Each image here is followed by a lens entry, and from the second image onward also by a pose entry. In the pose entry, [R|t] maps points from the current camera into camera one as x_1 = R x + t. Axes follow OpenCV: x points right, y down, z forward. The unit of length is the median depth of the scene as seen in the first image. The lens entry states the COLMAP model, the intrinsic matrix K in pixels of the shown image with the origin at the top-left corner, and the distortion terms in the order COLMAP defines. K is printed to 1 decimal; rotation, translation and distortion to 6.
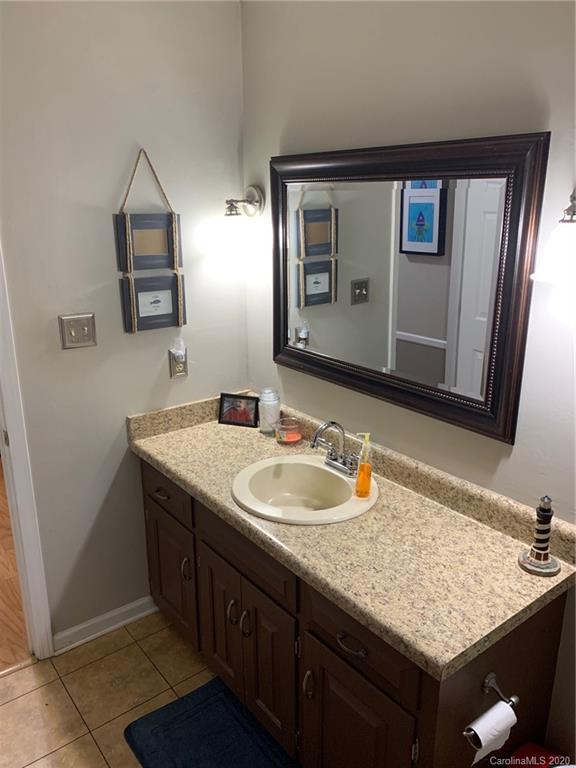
lens RADIAL K [[581.0, 0, 291.1], [0, 581.0, 381.4], [0, 0, 1]] dist [-0.006118, -0.006412]
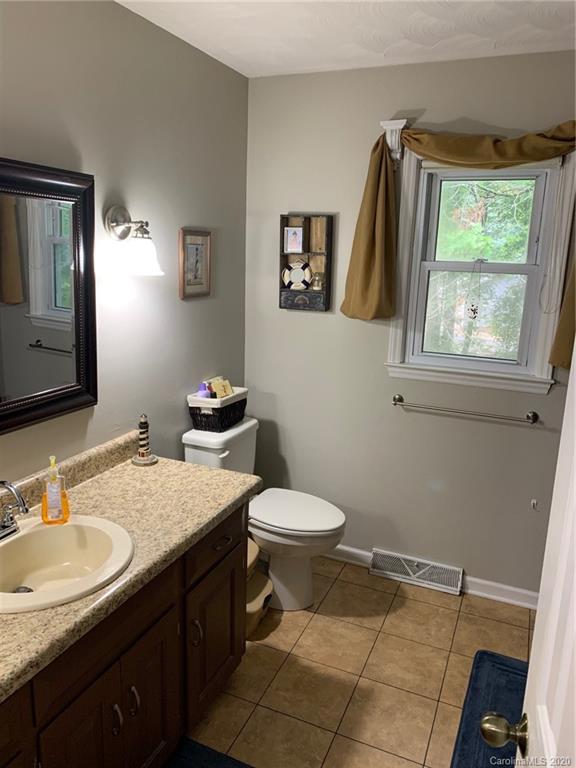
lens RADIAL K [[581.0, 0, 291.1], [0, 581.0, 381.4], [0, 0, 1]] dist [-0.006118, -0.006412]
pose [[-0.475490, -0.222762, 0.851050, -0.904450], [0.211787, 0.909970, 0.356512, -0.302482], [-0.853847, 0.349759, -0.385503, 1.065232]]
